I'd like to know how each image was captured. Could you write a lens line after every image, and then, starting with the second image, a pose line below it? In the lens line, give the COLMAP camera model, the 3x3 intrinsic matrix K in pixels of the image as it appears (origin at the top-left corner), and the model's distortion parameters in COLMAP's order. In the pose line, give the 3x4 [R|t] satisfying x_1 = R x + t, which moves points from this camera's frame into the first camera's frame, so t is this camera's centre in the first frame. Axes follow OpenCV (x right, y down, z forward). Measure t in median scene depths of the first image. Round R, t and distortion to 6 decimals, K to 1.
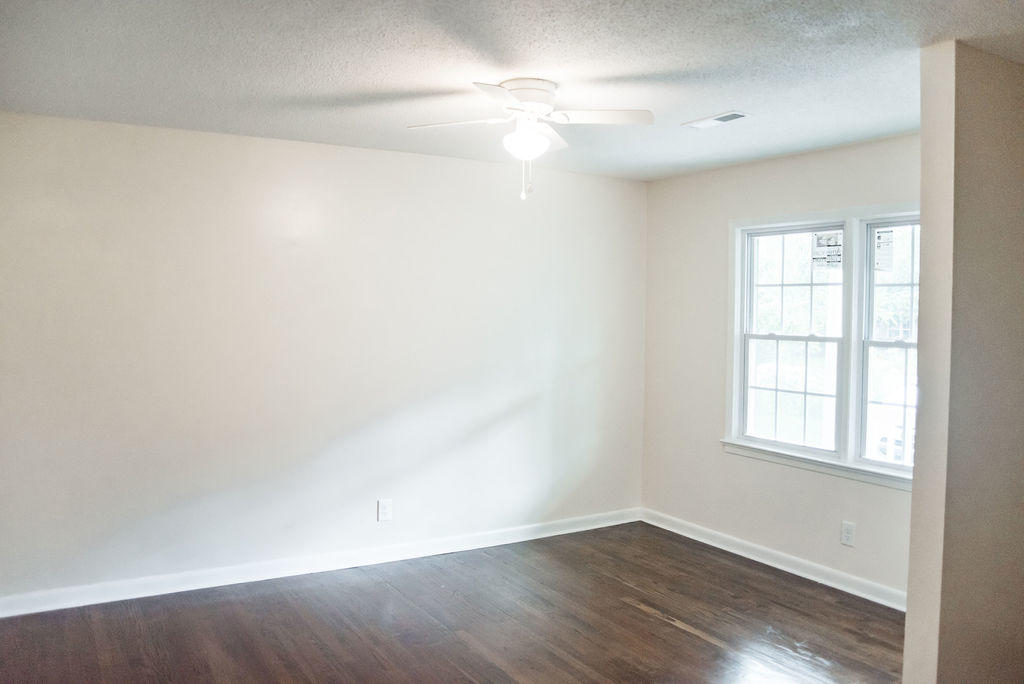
lens RADIAL K [[815.6, 0, 512.0], [0, 815.6, 342.0], [0, 0, 1]] dist [-0.048128, 0.002686]
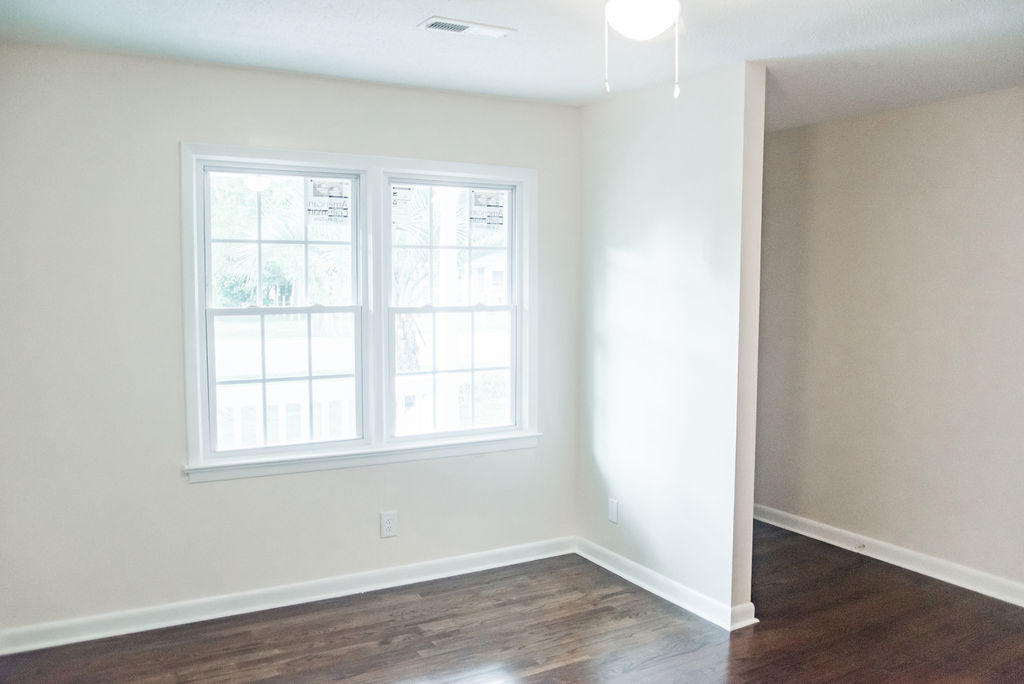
lens RADIAL K [[863.9, 0, 512.0], [0, 863.9, 342.0], [0, 0, 1]] dist [-0.029976, 0.004897]
pose [[0.032592, -0.093261, 0.995108, -0.523044], [0.034226, 0.995157, 0.092145, -0.048135], [-0.998883, 0.031056, 0.035627, 0.832950]]
